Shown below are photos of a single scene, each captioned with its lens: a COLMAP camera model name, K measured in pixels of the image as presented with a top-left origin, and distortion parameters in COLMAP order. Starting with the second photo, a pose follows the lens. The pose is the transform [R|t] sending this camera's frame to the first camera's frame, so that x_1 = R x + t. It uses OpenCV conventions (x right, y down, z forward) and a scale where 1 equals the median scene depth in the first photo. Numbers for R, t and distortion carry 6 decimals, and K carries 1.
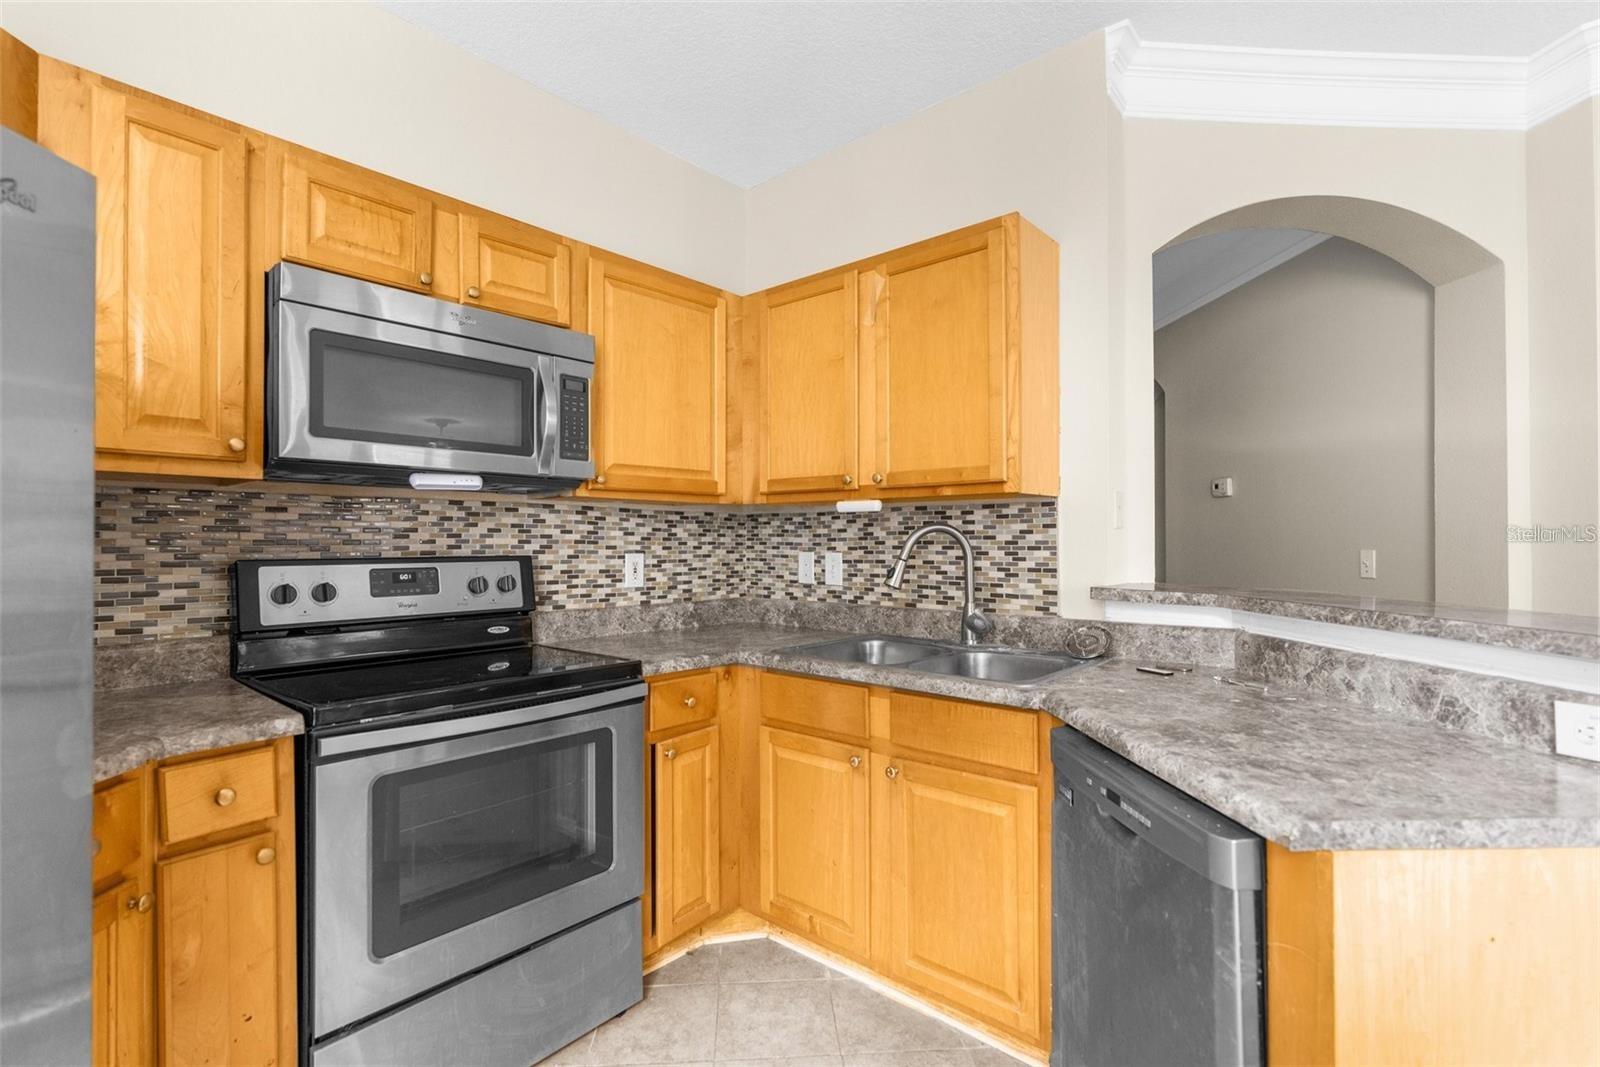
lens RADIAL K [[727.1, 0, 800.0], [0, 727.1, 533.5], [0, 0, 1]] dist [-0.000515, -0.000011]
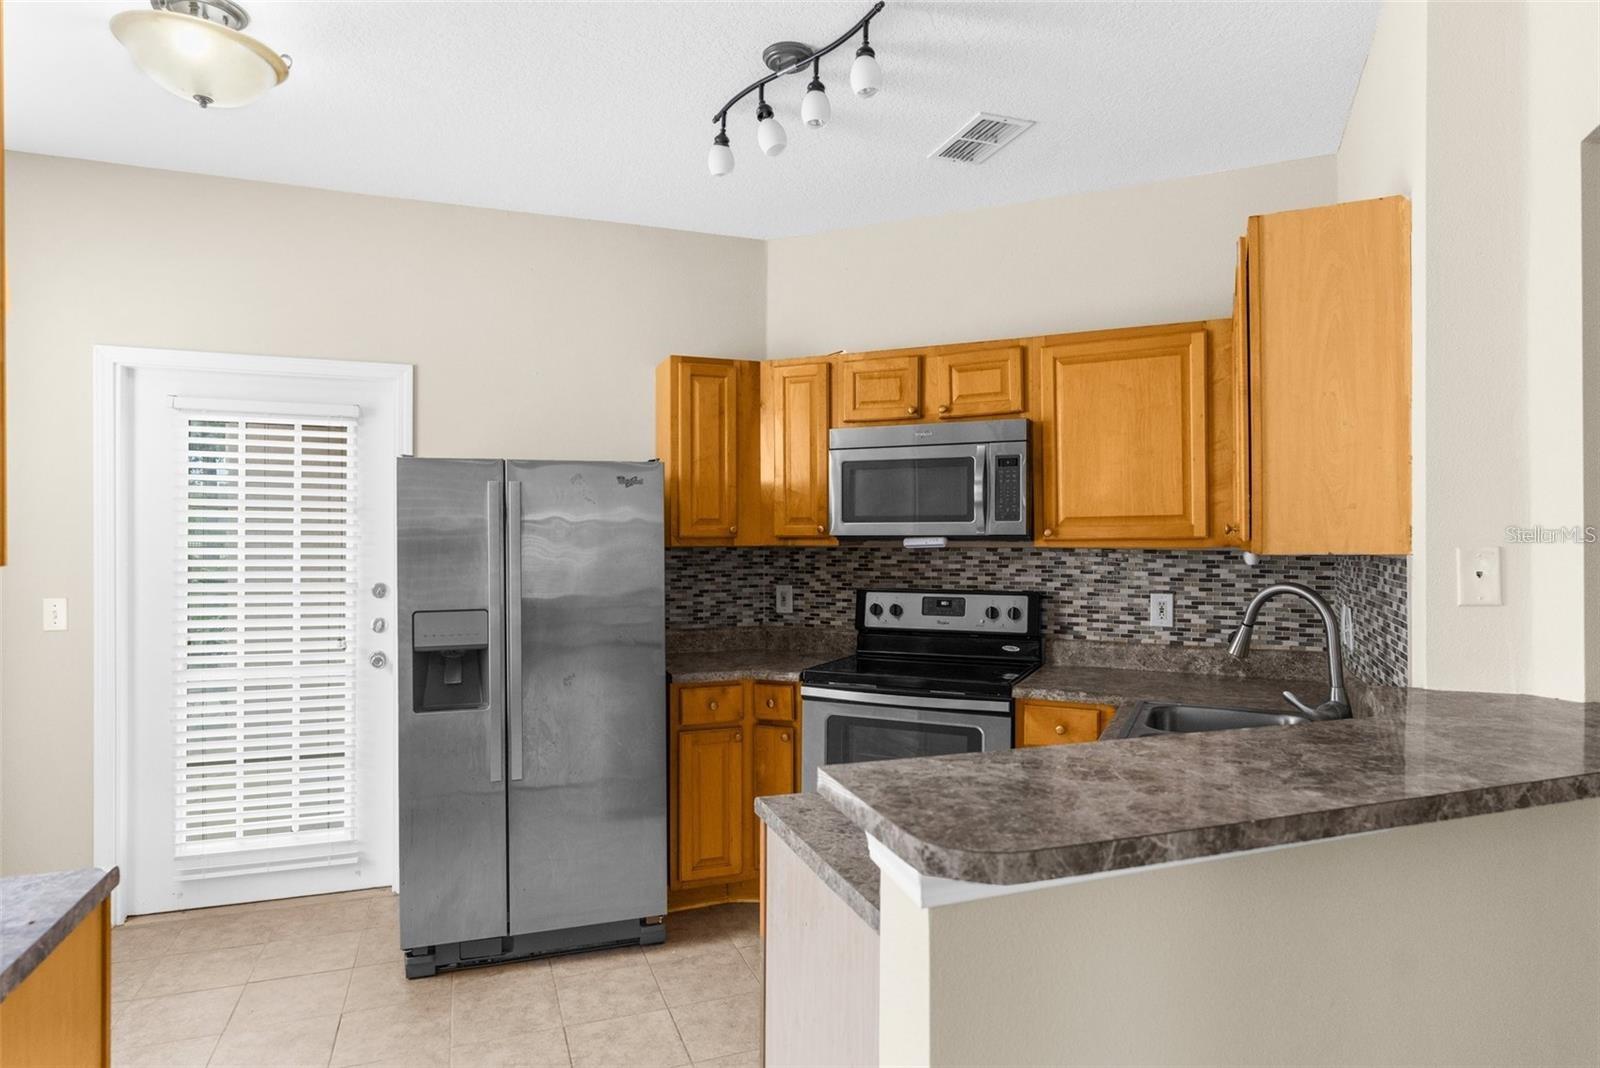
lens RADIAL K [[920.4, 0, 829.2], [0, 920.4, 524.3], [0, 0, 1]] dist [0.002569, 0.001017]
pose [[0.317170, -0.009641, -0.948320, 0.925882], [0.011896, 0.999910, -0.006187, -0.073397], [0.948294, -0.009319, 0.317256, 0.158714]]
